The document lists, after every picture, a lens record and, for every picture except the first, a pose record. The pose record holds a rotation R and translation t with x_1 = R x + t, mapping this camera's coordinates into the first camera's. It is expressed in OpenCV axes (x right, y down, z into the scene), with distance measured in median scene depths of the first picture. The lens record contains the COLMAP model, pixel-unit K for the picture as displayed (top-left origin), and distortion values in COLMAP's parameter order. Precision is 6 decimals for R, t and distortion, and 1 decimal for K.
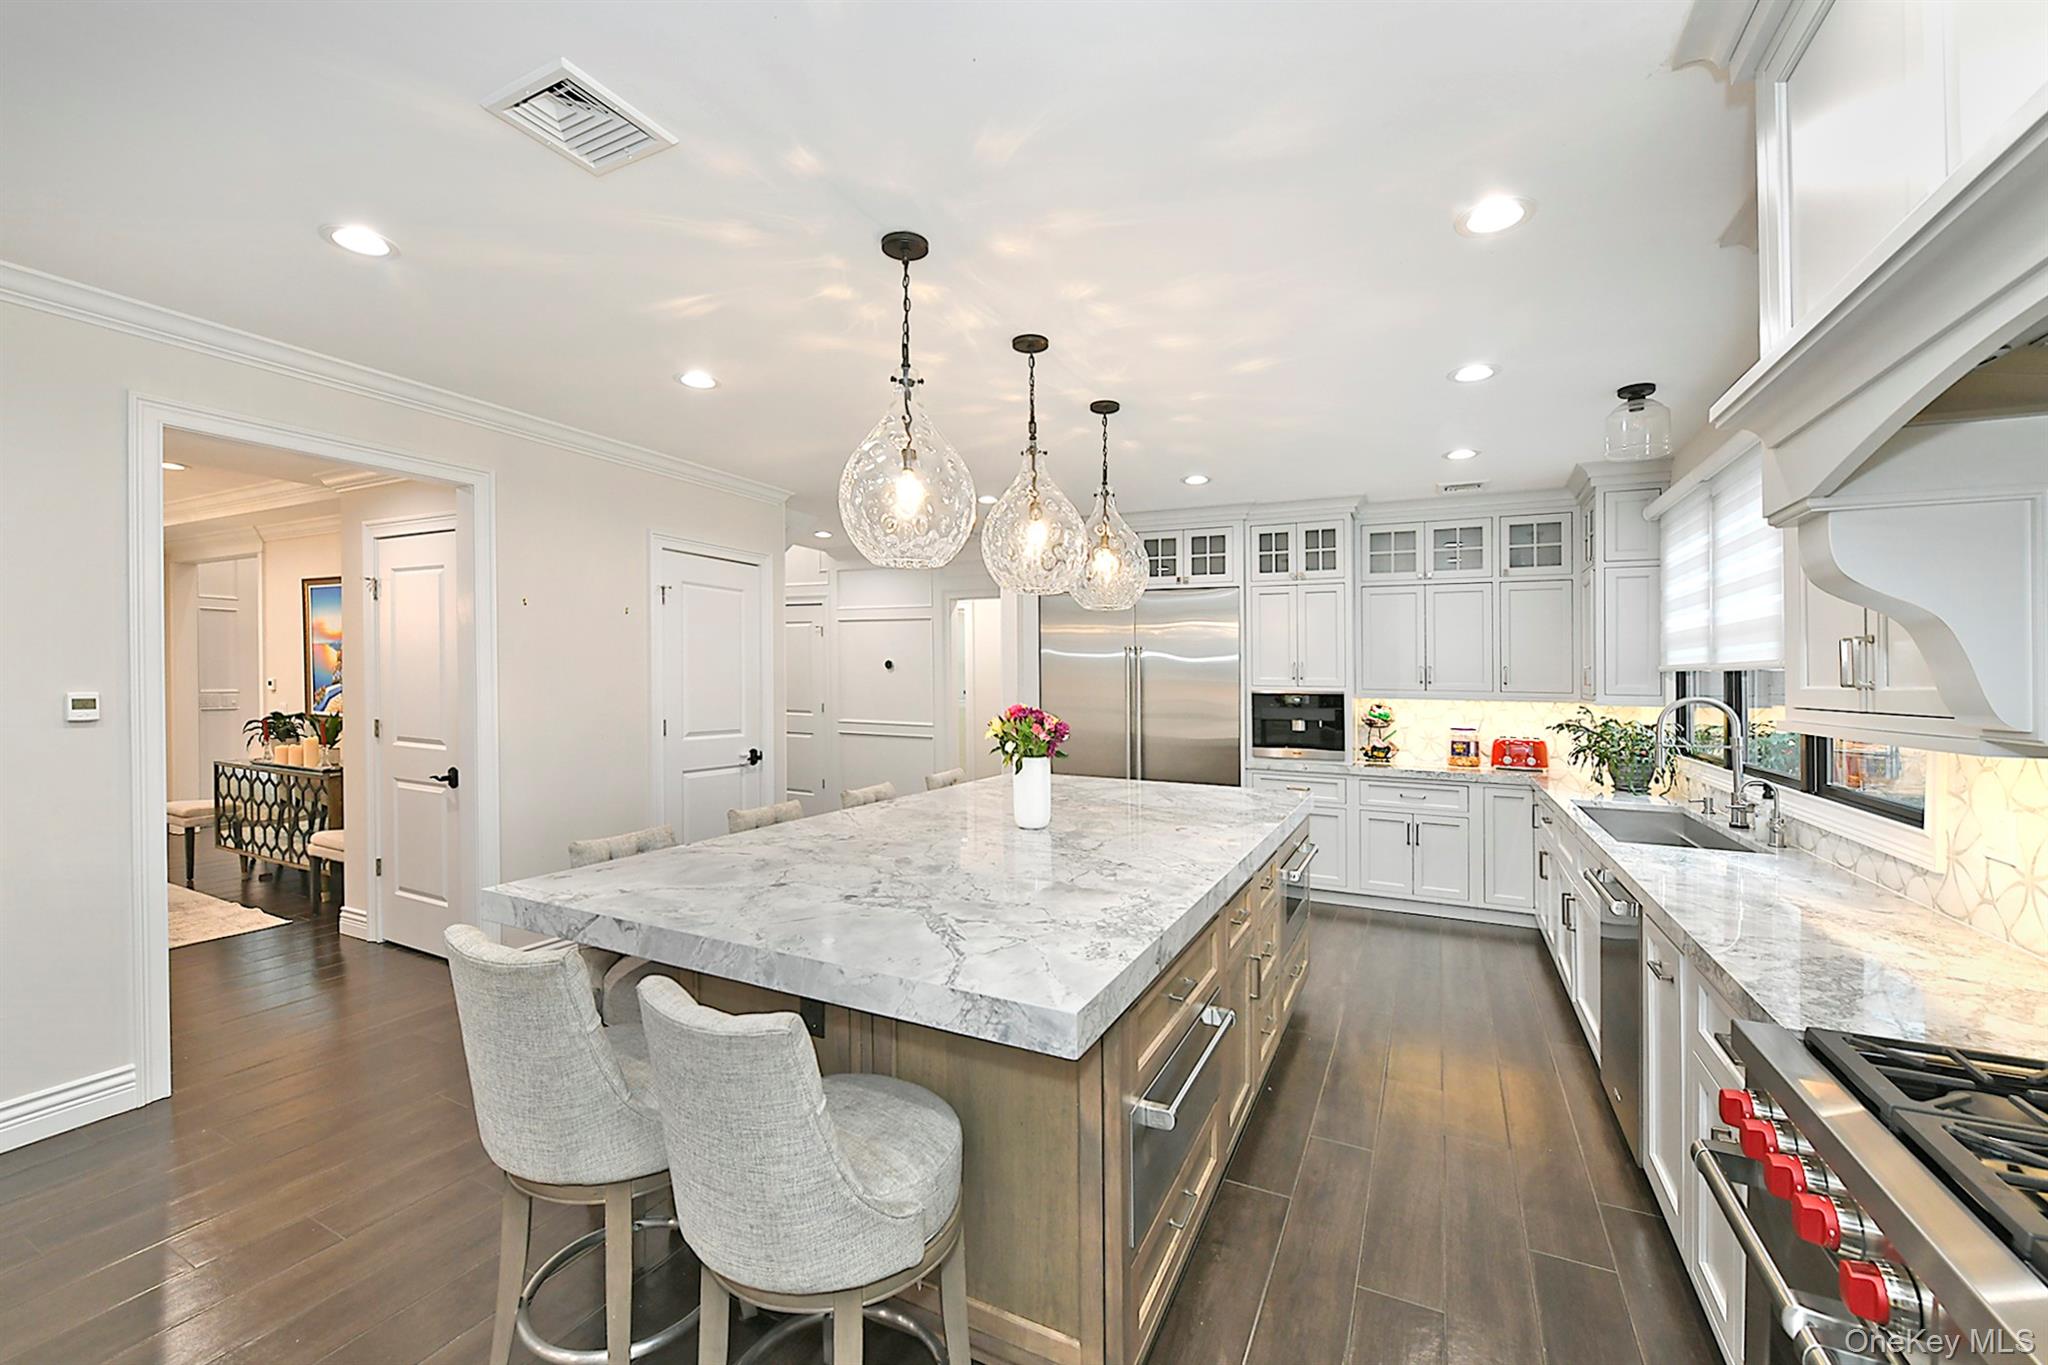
lens RADIAL K [[843.0, 0, 1024.0], [0, 843.0, 682.5], [0, 0, 1]] dist [-0.001038, -0.000197]
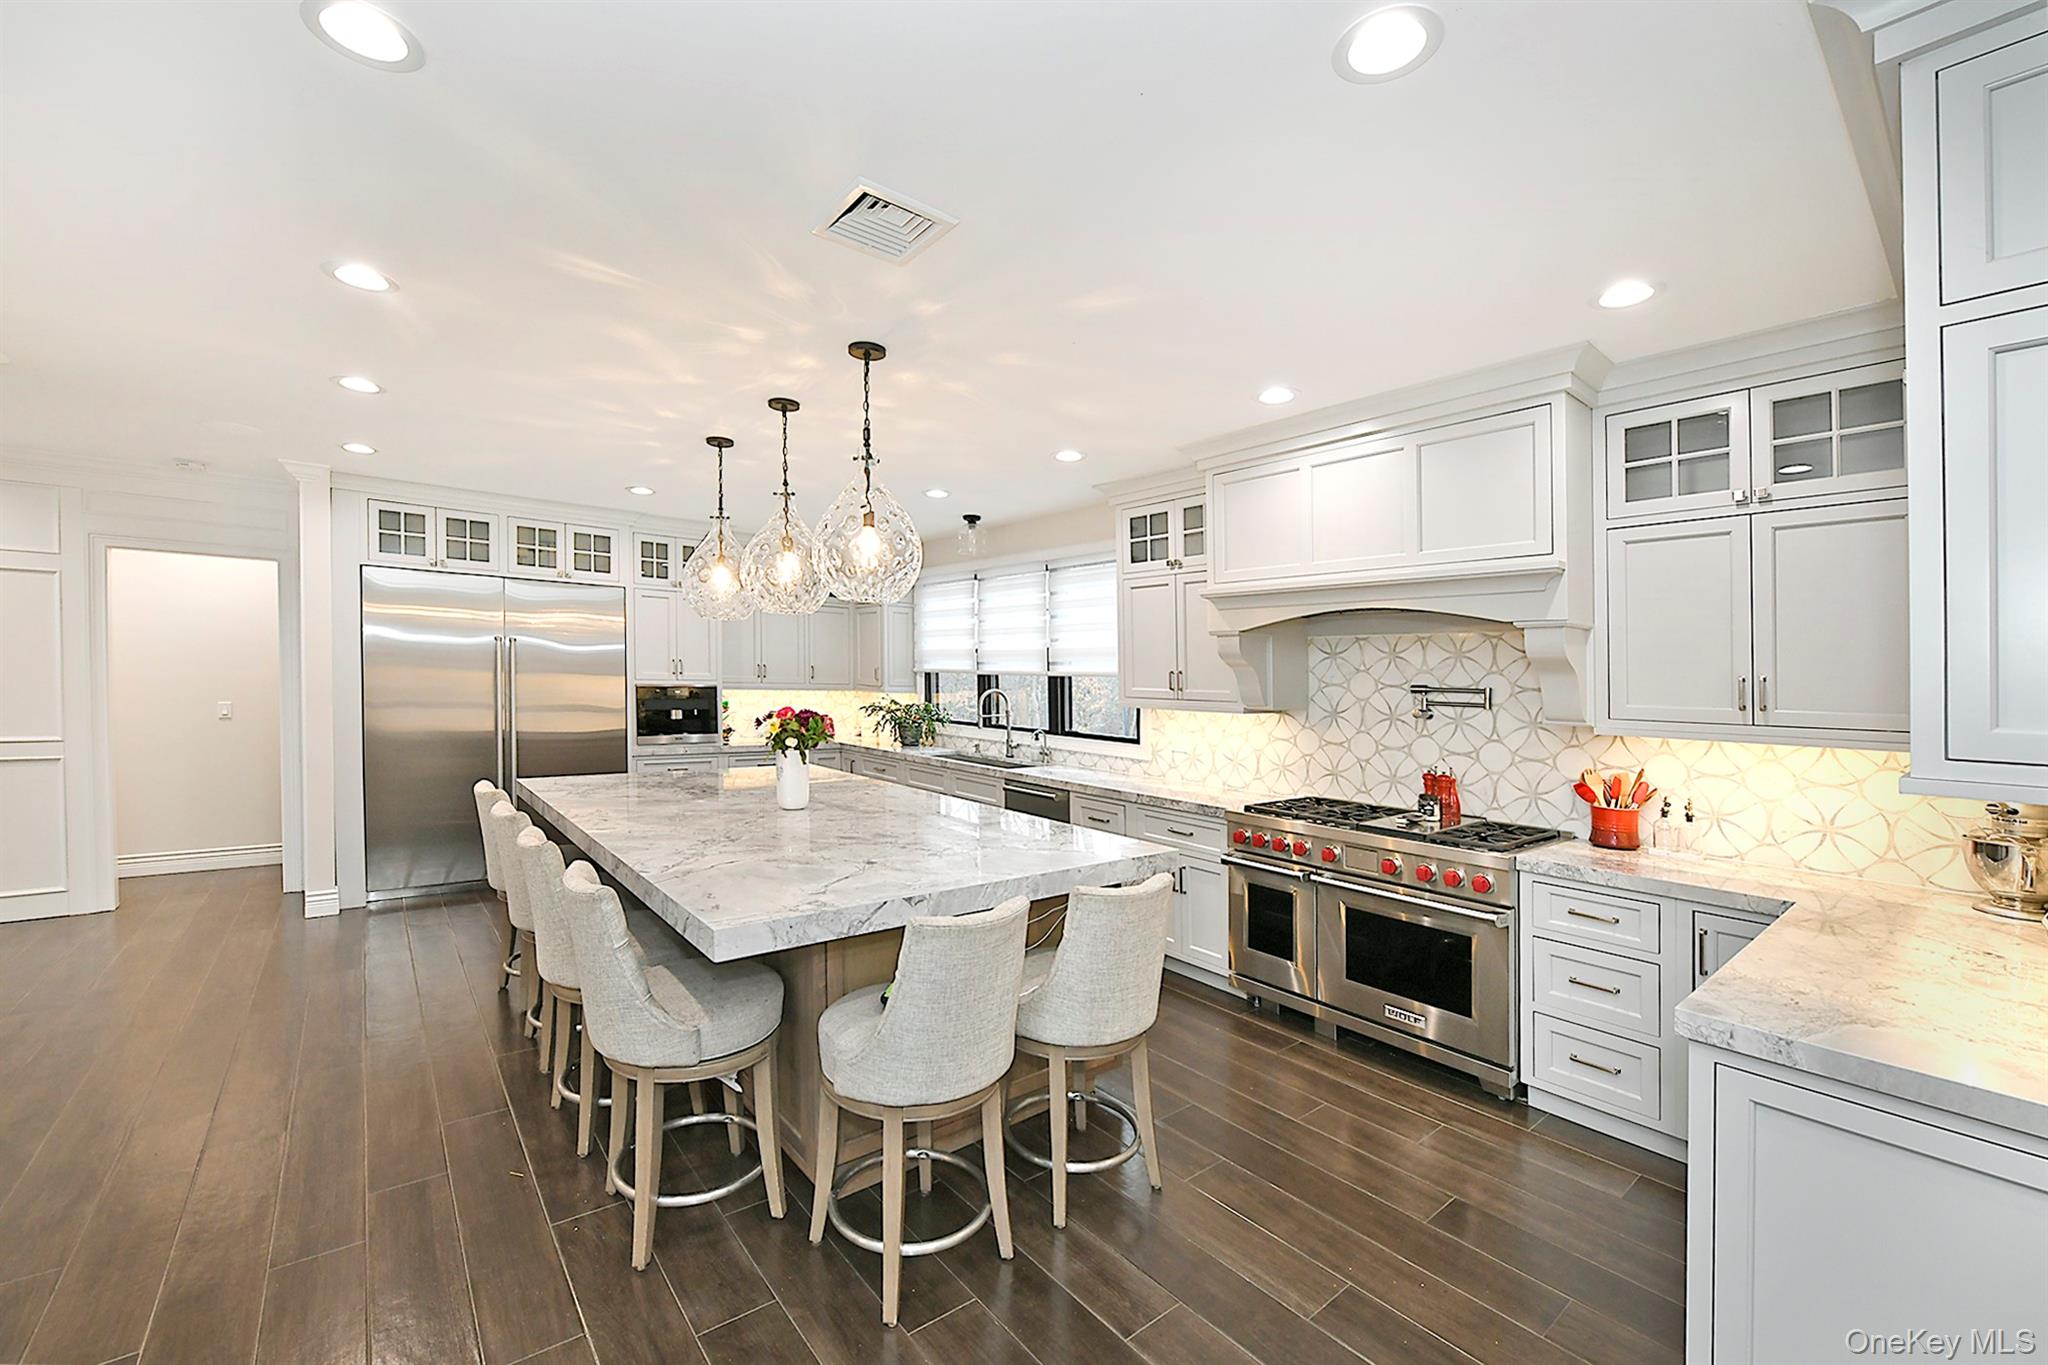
lens RADIAL K [[806.6, 0, 1024.0], [0, 806.6, 682.5], [0, 0, 1]] dist [-0.000195, -0.005538]
pose [[0.422912, -0.004714, 0.906158, -0.475058], [-0.015981, 0.999792, 0.012659, -0.014360], [-0.906030, -0.019835, 0.422749, 0.106613]]
